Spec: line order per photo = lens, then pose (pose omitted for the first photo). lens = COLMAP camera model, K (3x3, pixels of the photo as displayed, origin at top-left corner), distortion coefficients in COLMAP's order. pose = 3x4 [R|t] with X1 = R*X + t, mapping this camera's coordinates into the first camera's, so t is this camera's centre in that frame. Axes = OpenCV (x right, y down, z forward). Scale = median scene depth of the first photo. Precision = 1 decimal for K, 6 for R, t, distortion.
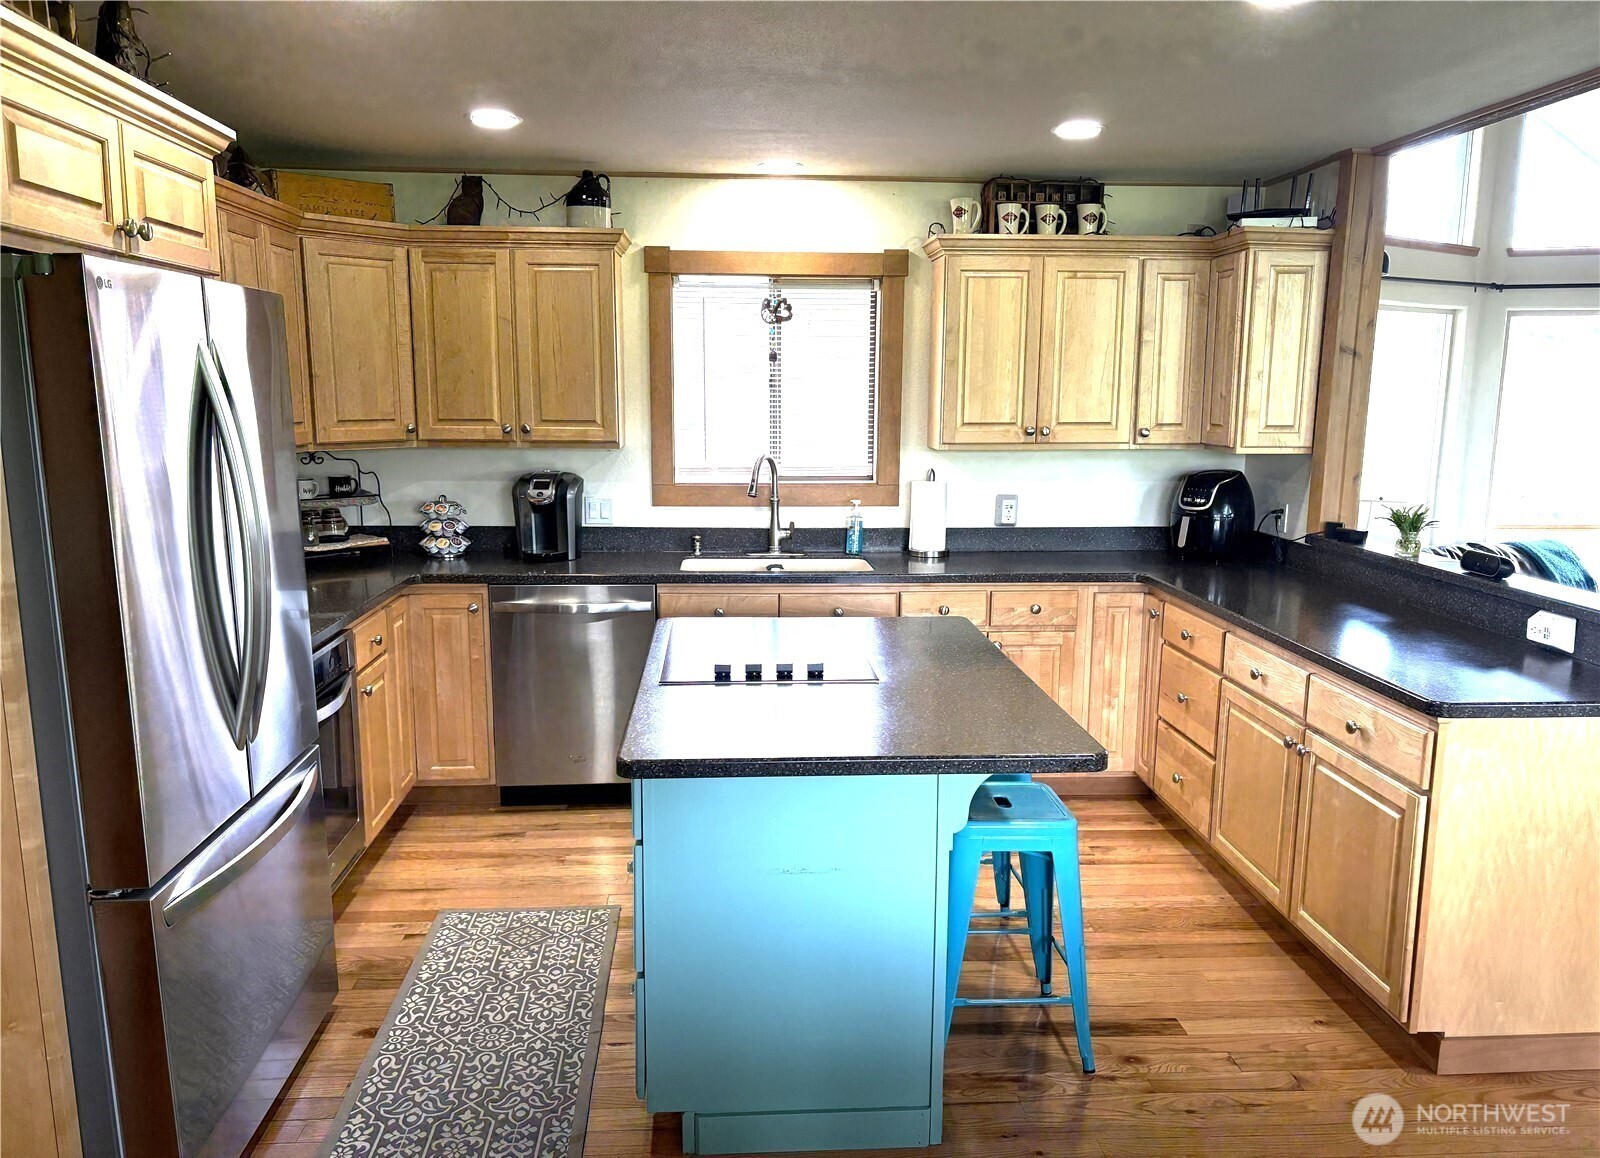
lens RADIAL K [[1196.8, 0, 804.2], [0, 1196.8, 591.1], [0, 0, 1]] dist [0.016862, -0.038596]
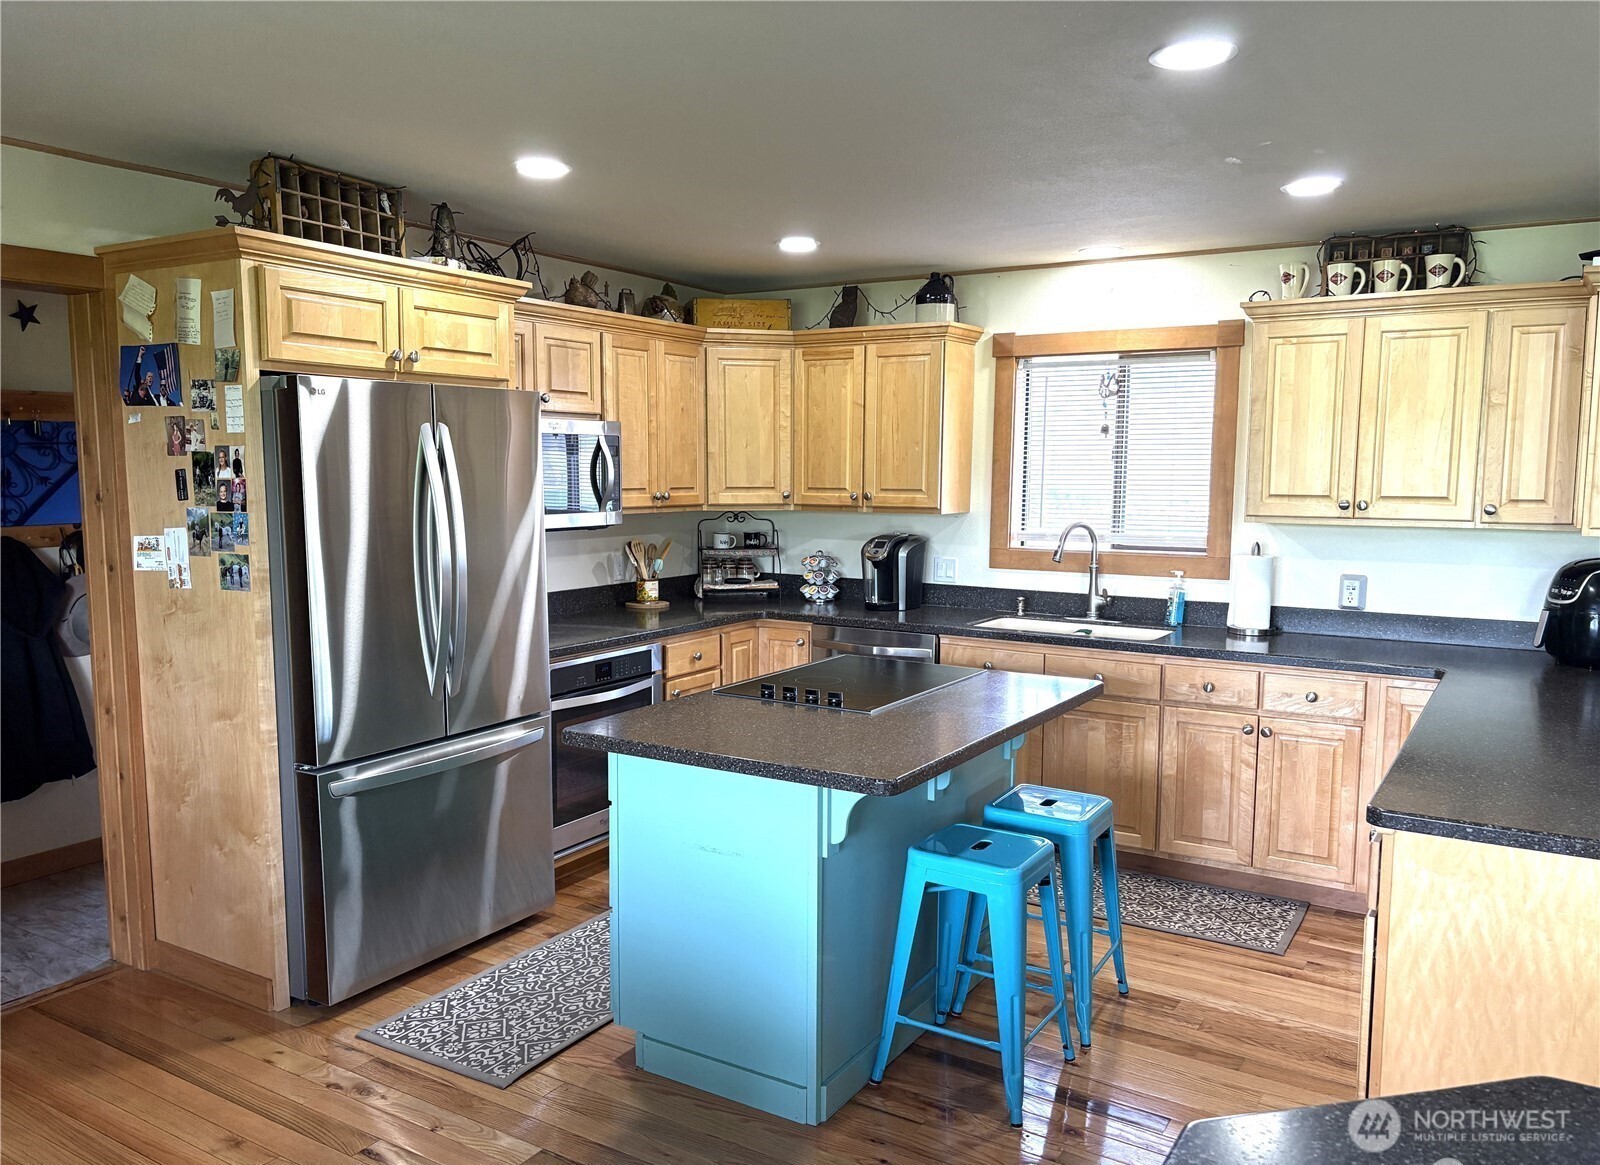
lens RADIAL K [[1183.7, 0, 811.0], [0, 1183.7, 598.3], [0, 0, 1]] dist [-0.009826, -0.027309]
pose [[0.811668, 0.061058, -0.580919, 0.383700], [-0.095969, 0.994947, -0.029516, 0.003720], [0.576181, 0.079707, 0.813426, 0.034254]]
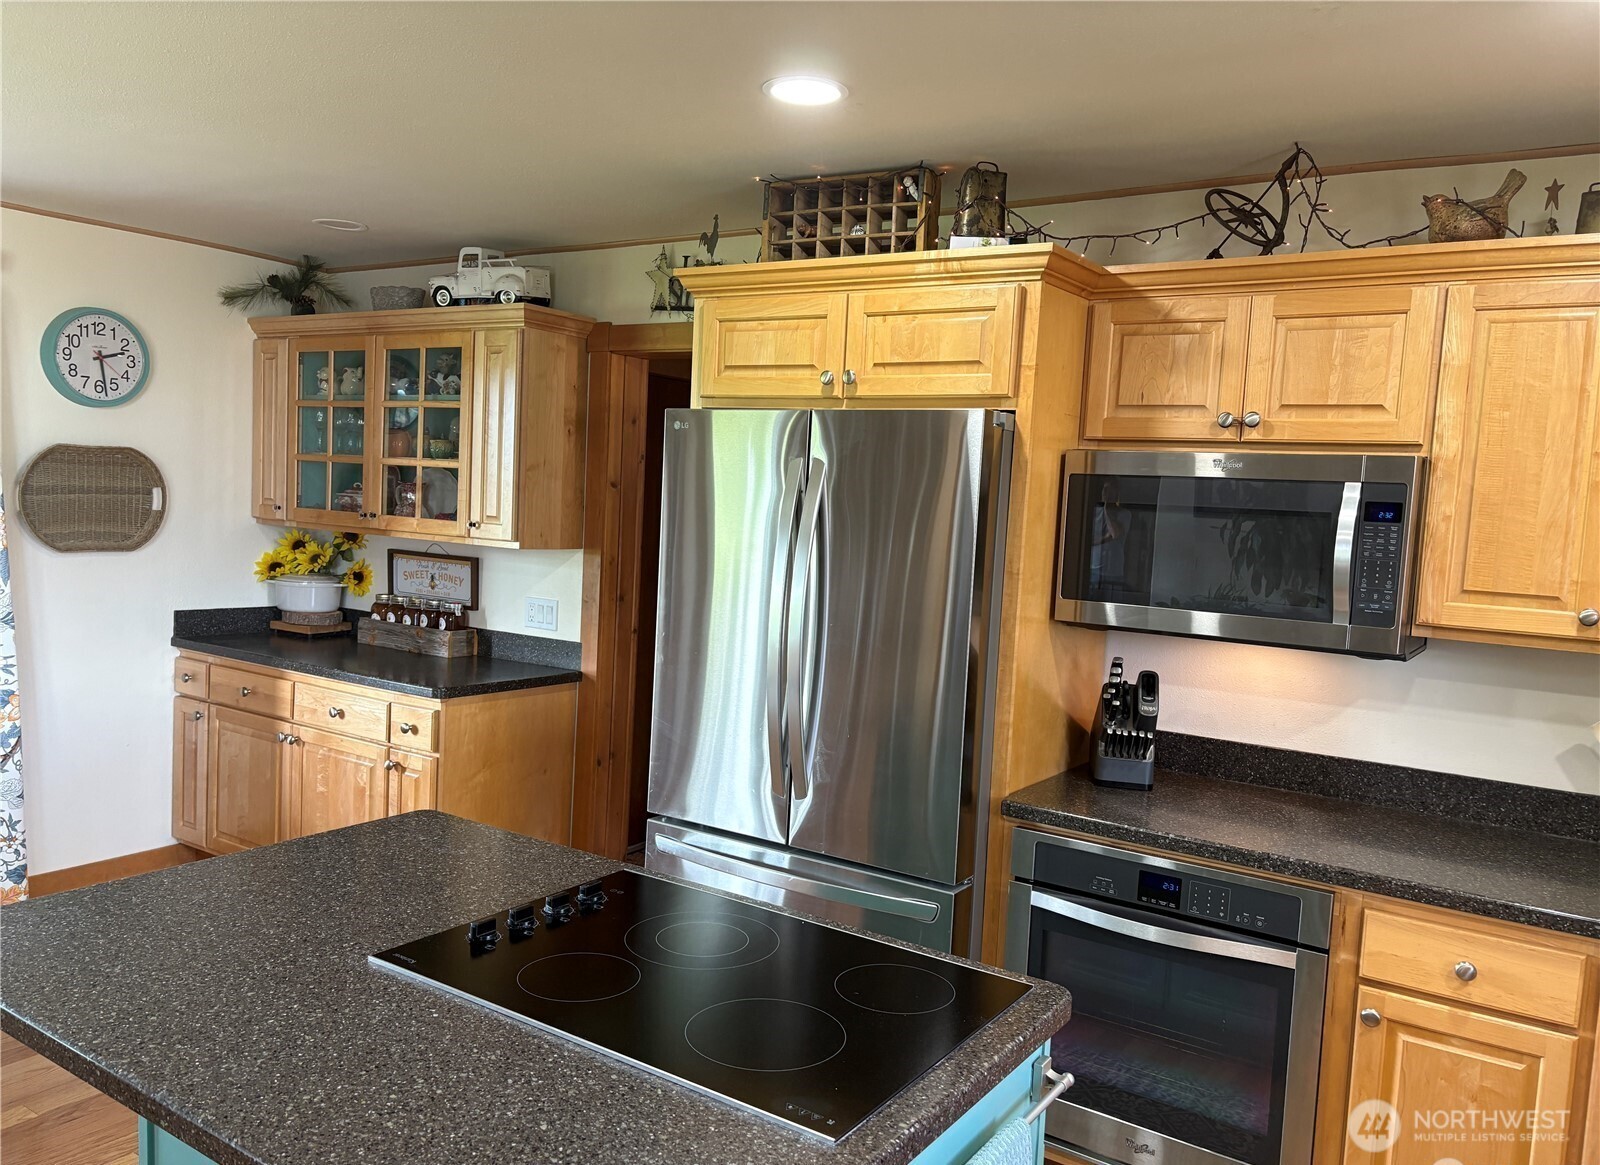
lens RADIAL K [[1183.7, 0, 756.6], [0, 1183.7, 576.9], [0, 0, 1]] dist [-0.009826, -0.027309]
pose [[-0.620082, 0.032924, -0.783846, 0.240011], [-0.178698, 0.966929, 0.181978, -0.149567], [0.763914, 0.252913, -0.593692, 0.833734]]
